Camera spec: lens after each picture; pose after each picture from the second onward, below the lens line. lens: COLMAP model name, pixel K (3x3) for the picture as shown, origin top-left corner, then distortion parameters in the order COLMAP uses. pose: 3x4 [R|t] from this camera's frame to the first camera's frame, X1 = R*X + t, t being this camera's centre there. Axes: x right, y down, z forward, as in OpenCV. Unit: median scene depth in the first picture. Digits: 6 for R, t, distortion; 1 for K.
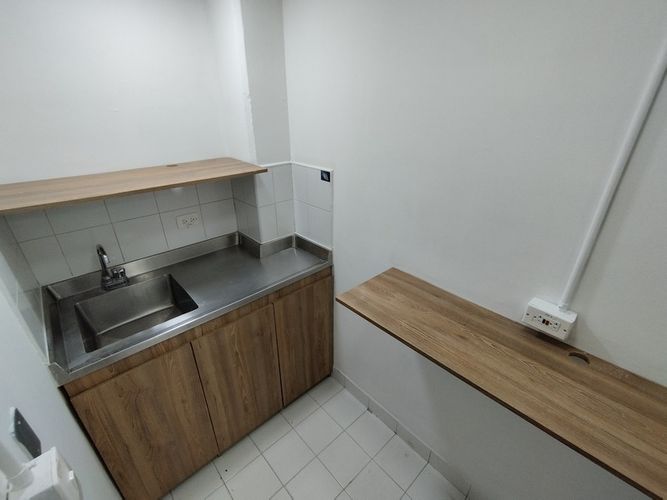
lens RADIAL K [[307.3, 0, 335.0], [0, 307.3, 249.8], [0, 0, 1]] dist [0.004227, 0.000579]
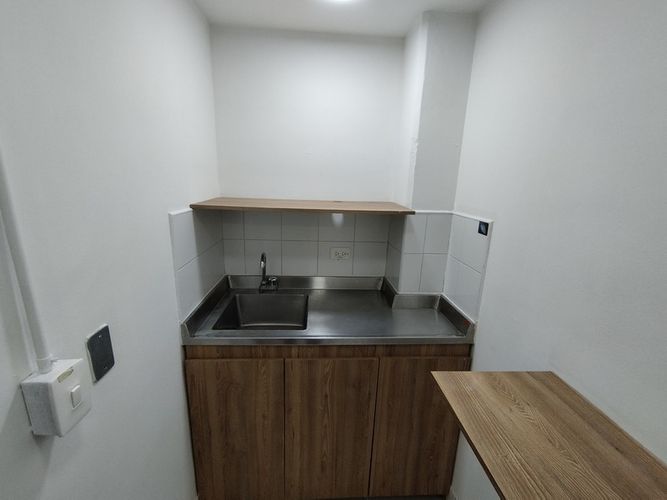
lens RADIAL K [[307.3, 0, 335.0], [0, 307.3, 249.8], [0, 0, 1]] dist [0.004227, 0.000579]
pose [[0.778268, 0.174304, -0.603255, 0.166961], [-0.305122, 0.944633, -0.120700, 0.030349], [0.548816, 0.278003, 0.788362, 0.169321]]
